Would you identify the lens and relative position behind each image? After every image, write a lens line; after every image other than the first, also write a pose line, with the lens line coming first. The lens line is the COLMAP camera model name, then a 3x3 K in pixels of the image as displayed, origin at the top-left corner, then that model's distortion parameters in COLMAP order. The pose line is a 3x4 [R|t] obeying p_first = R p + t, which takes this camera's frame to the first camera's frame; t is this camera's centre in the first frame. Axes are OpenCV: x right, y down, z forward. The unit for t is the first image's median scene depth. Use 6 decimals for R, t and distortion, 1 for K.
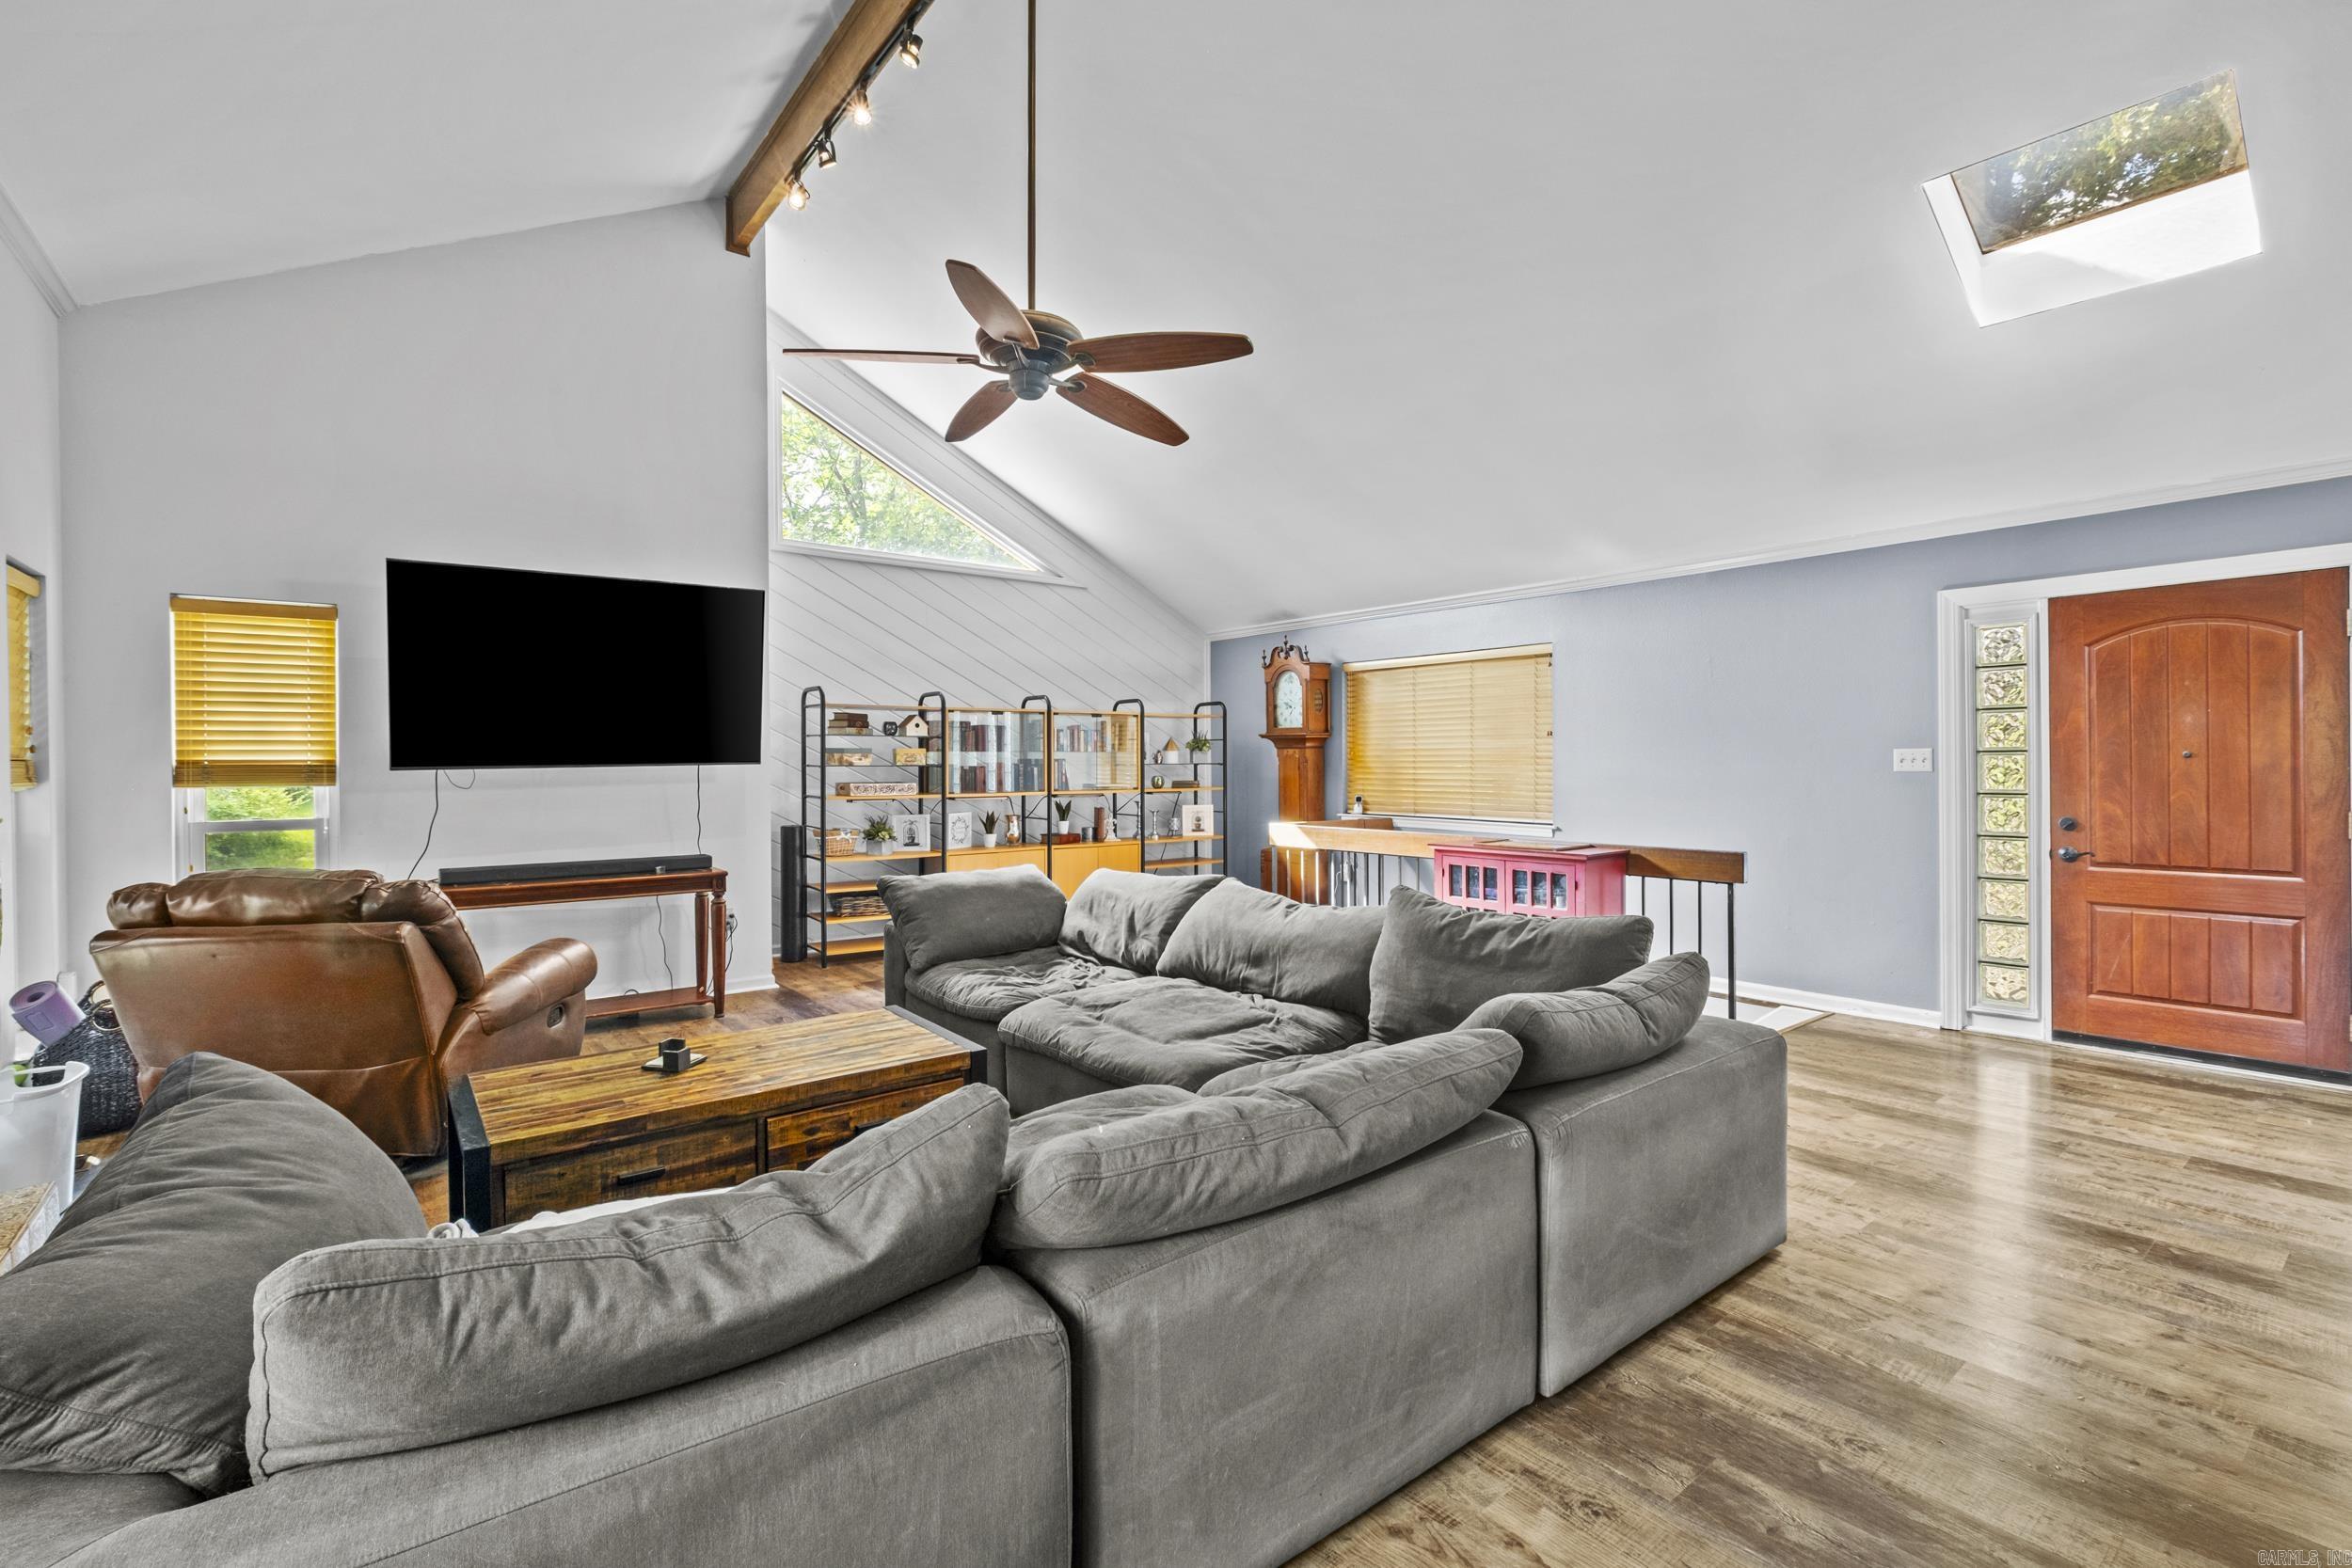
lens RADIAL K [[1034.9, 0, 1180.2], [0, 1034.9, 762.5], [0, 0, 1]] dist [-0.007805, -0.000022]
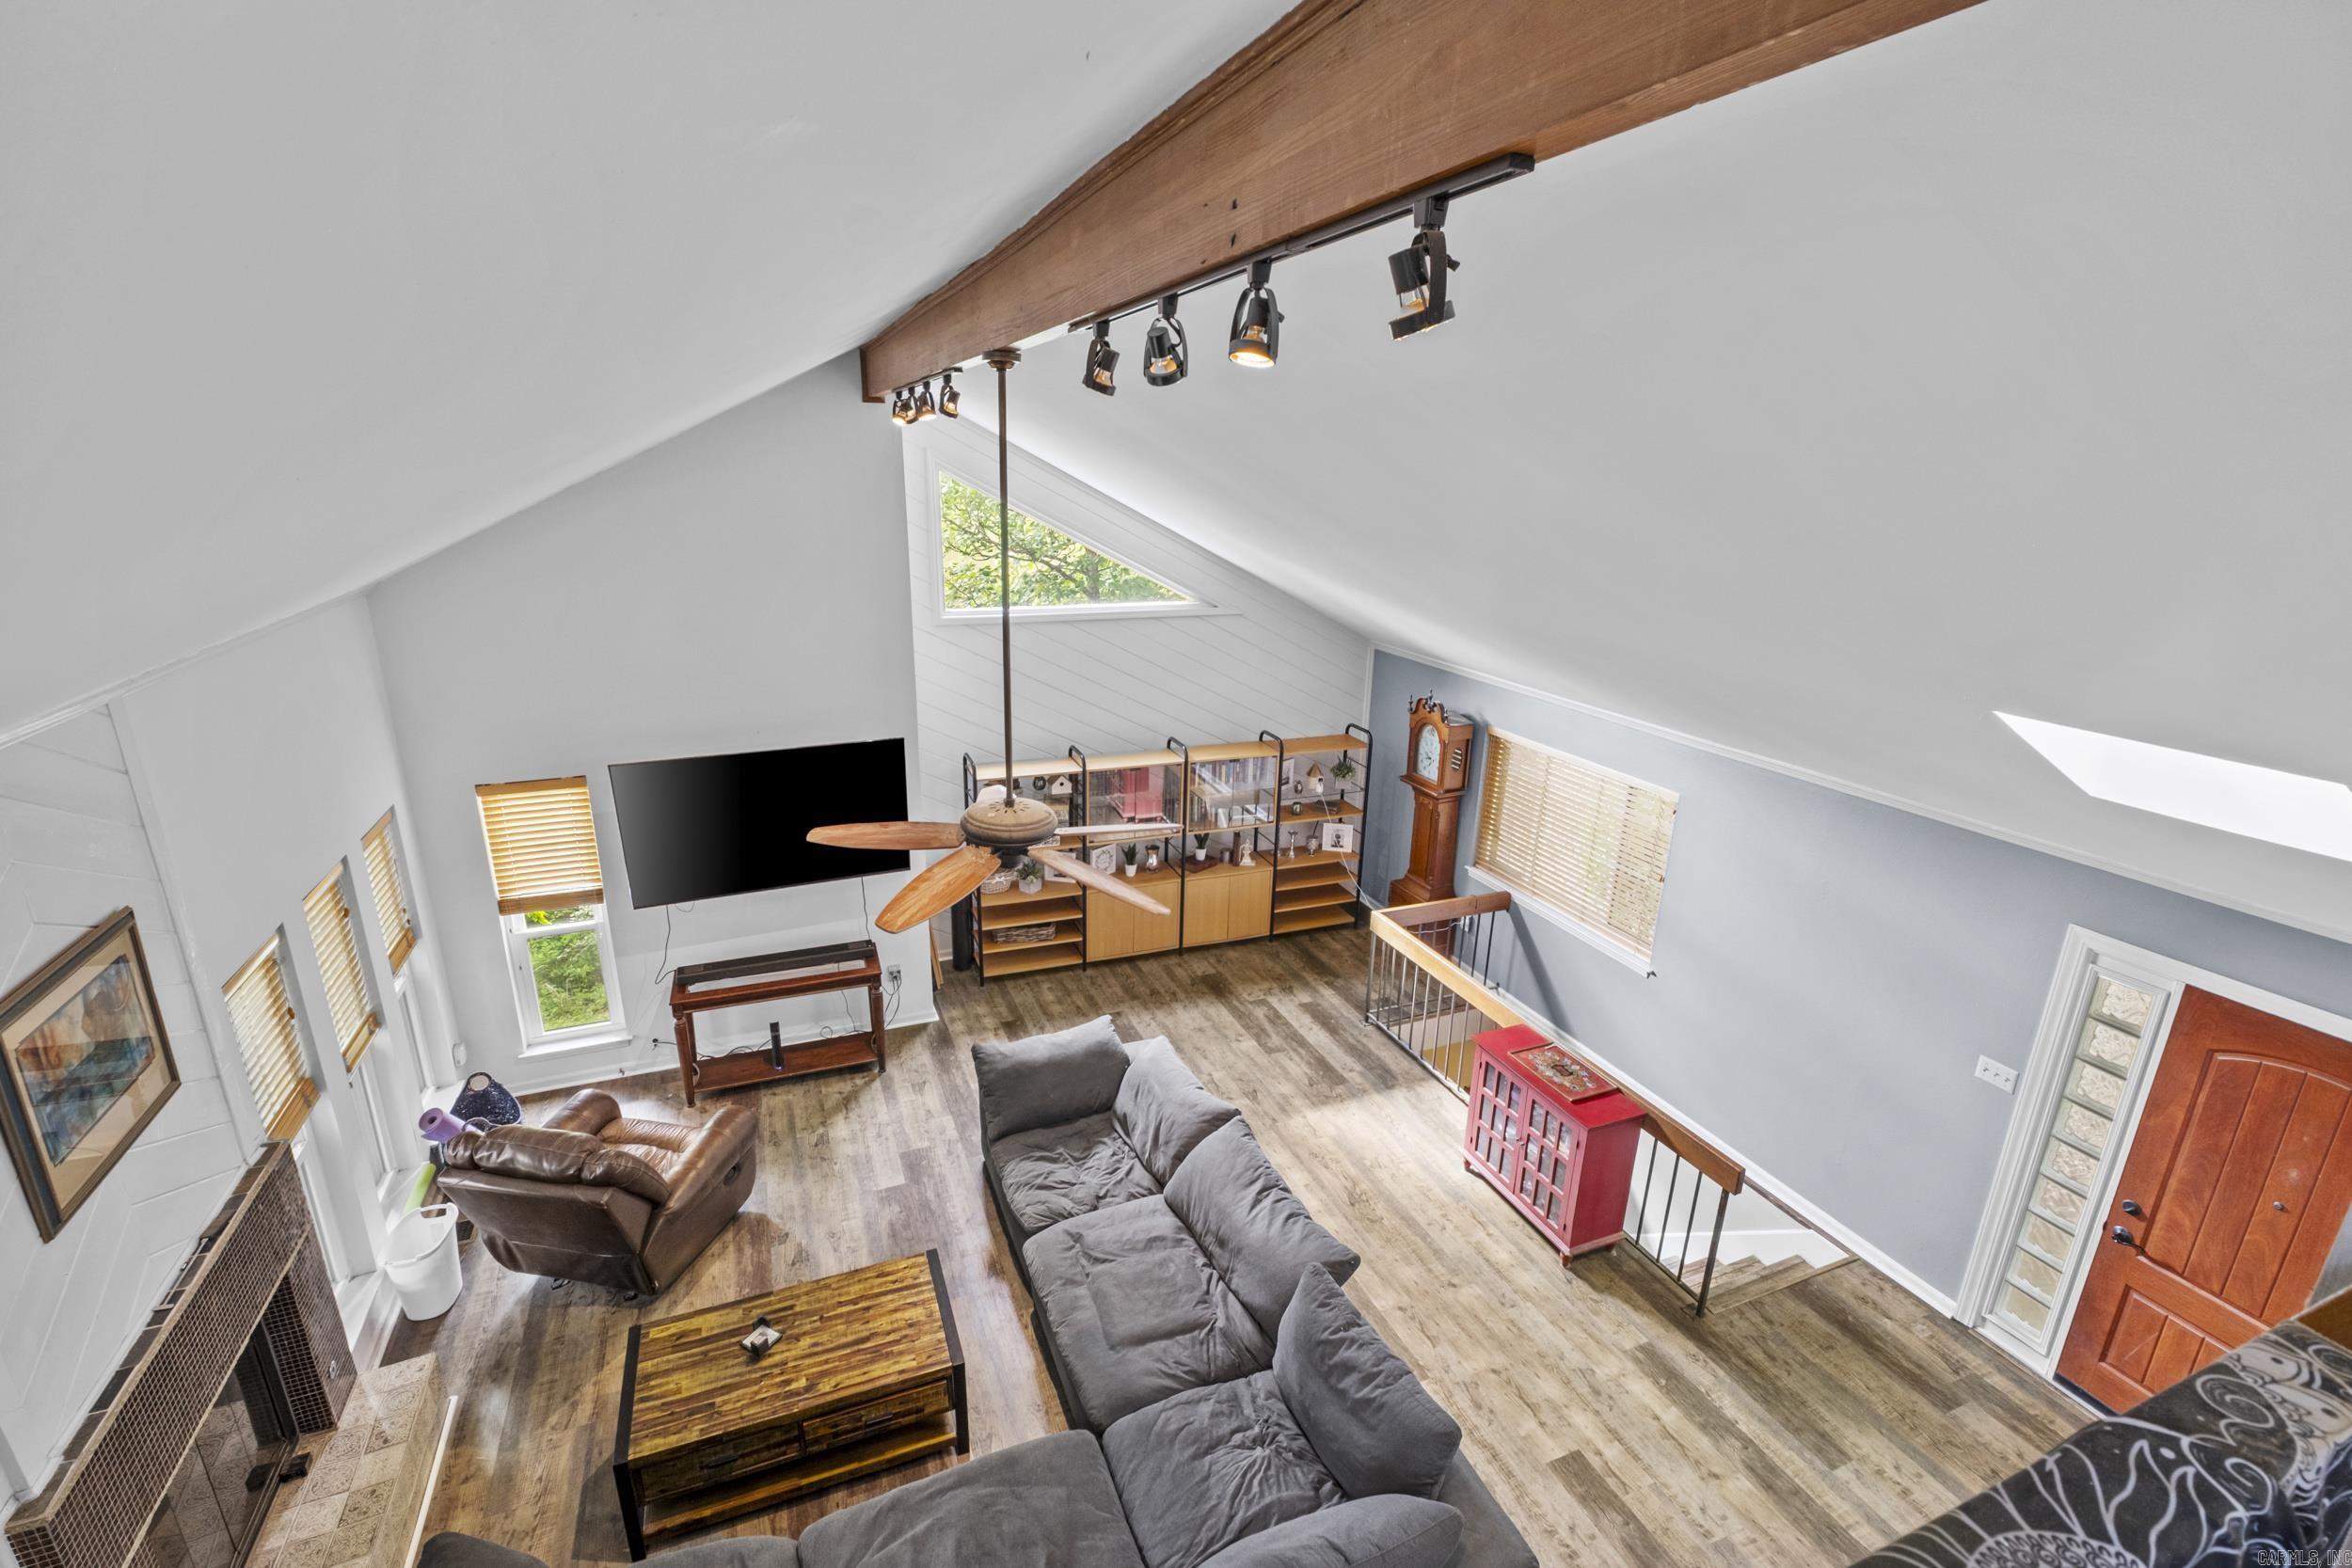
lens RADIAL K [[1034.9, 0, 1188.4], [0, 1034.9, 766.5], [0, 0, 1]] dist [-0.007805, -0.000022]
pose [[0.962312, 0.108821, -0.249227, 0.212898], [-0.032782, 0.956184, 0.290925, -0.532864], [0.269965, -0.271790, 0.923715, 0.014262]]
